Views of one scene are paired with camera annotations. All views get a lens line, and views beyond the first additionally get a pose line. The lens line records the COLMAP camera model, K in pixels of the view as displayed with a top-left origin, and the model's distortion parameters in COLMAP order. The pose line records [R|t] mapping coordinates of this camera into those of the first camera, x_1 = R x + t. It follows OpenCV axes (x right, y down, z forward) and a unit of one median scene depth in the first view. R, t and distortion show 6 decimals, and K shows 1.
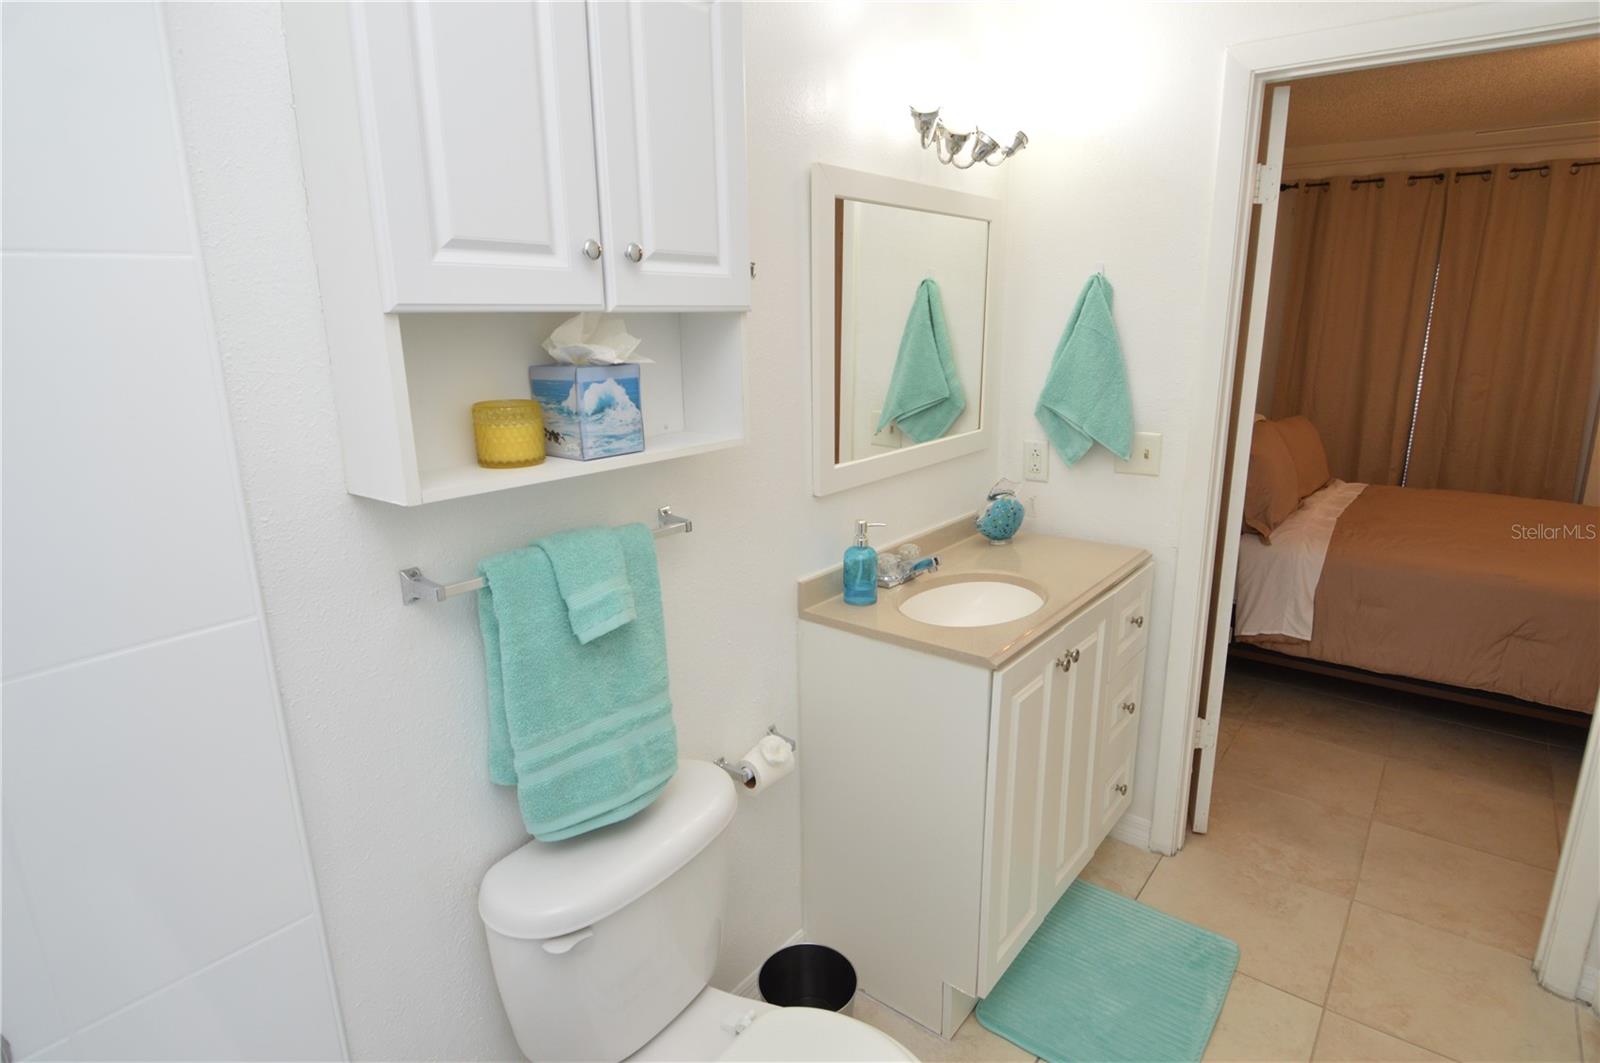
lens RADIAL K [[864.8, 0, 832.8], [0, 864.8, 508.4], [0, 0, 1]] dist [0.012448, -0.028432]
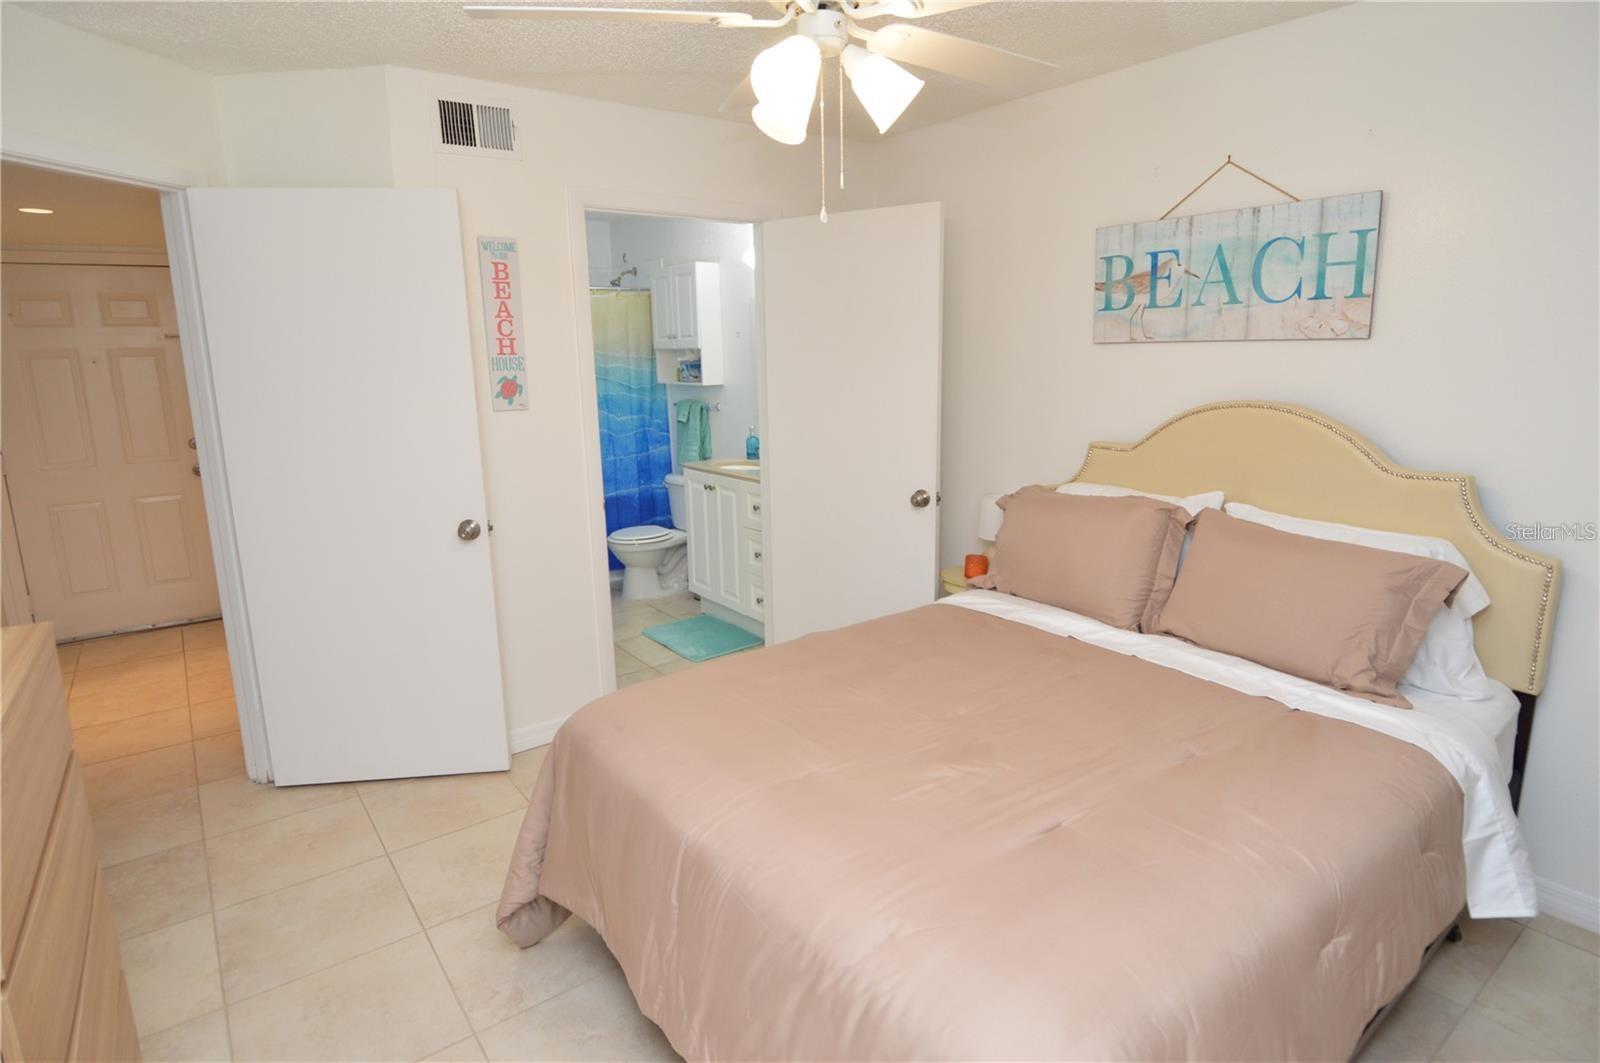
lens RADIAL K [[847.2, 0, 813.9], [0, 847.2, 526.6], [0, 0, 1]] dist [0.026566, -0.044999]
pose [[-0.264931, 0.200649, -0.943161, 1.965579], [-0.206385, 0.943645, 0.258725, -0.321089], [0.941922, 0.263199, -0.208590, 1.412854]]
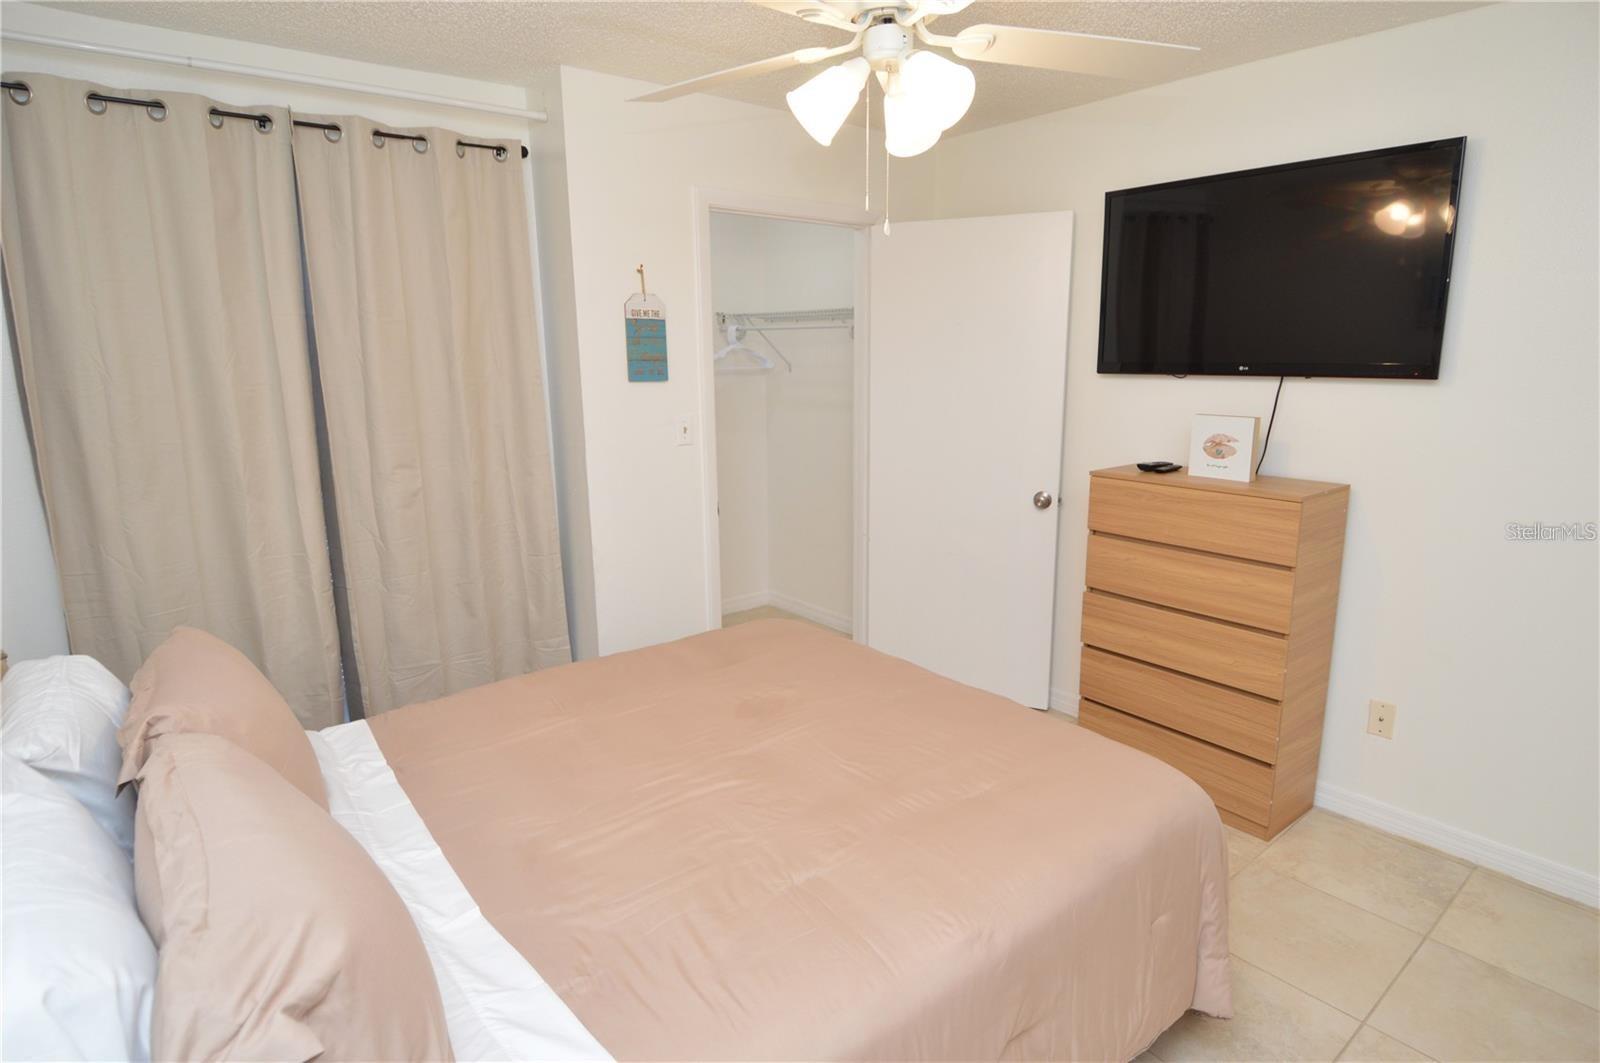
lens RADIAL K [[832.9, 0, 800.0], [0, 832.9, 531.5], [0, 0, 1]] dist [-0.000762, -0.017652]
pose [[0.228526, -0.211417, 0.950305, 0.451325], [0.236877, 0.958875, 0.156360, -0.266708], [-0.944280, 0.189373, 0.269208, 1.130902]]
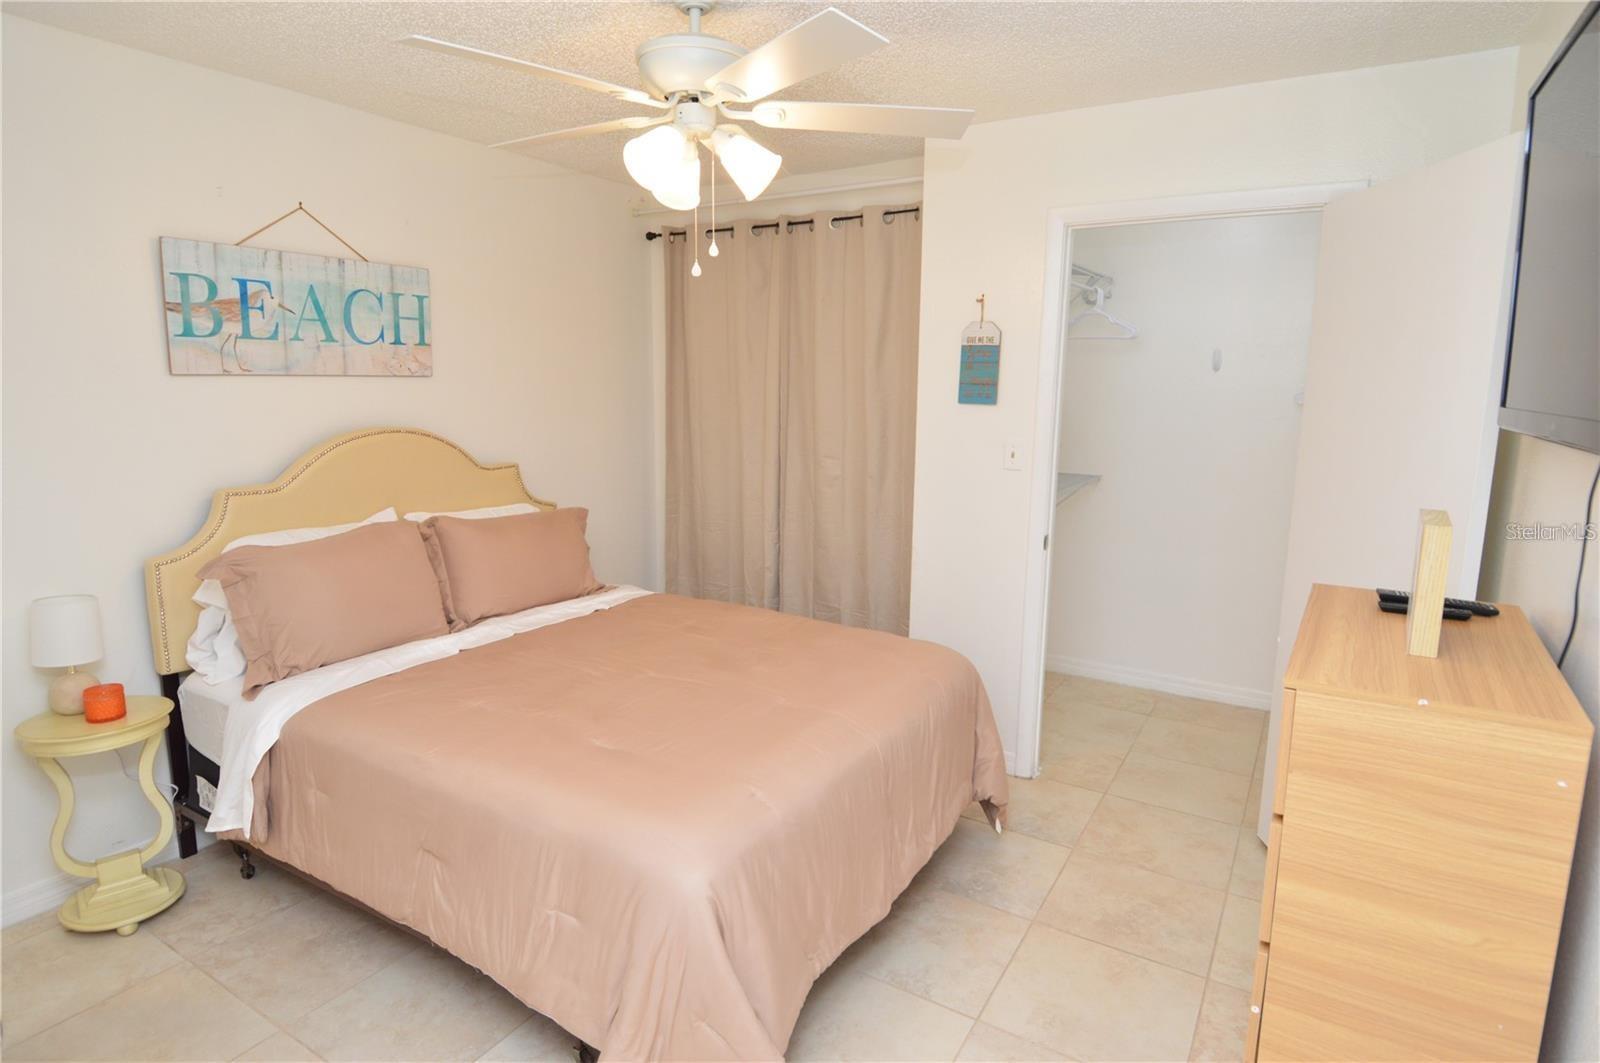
lens RADIAL K [[876.8, 0, 792.4], [0, 876.8, 519.6], [0, 0, 1]] dist [0.020937, -0.026699]
pose [[0.995484, -0.007204, 0.094658, 1.218770], [0.013935, 0.997405, -0.070639, -0.062467], [-0.093903, 0.071639, 0.993001, 0.293125]]
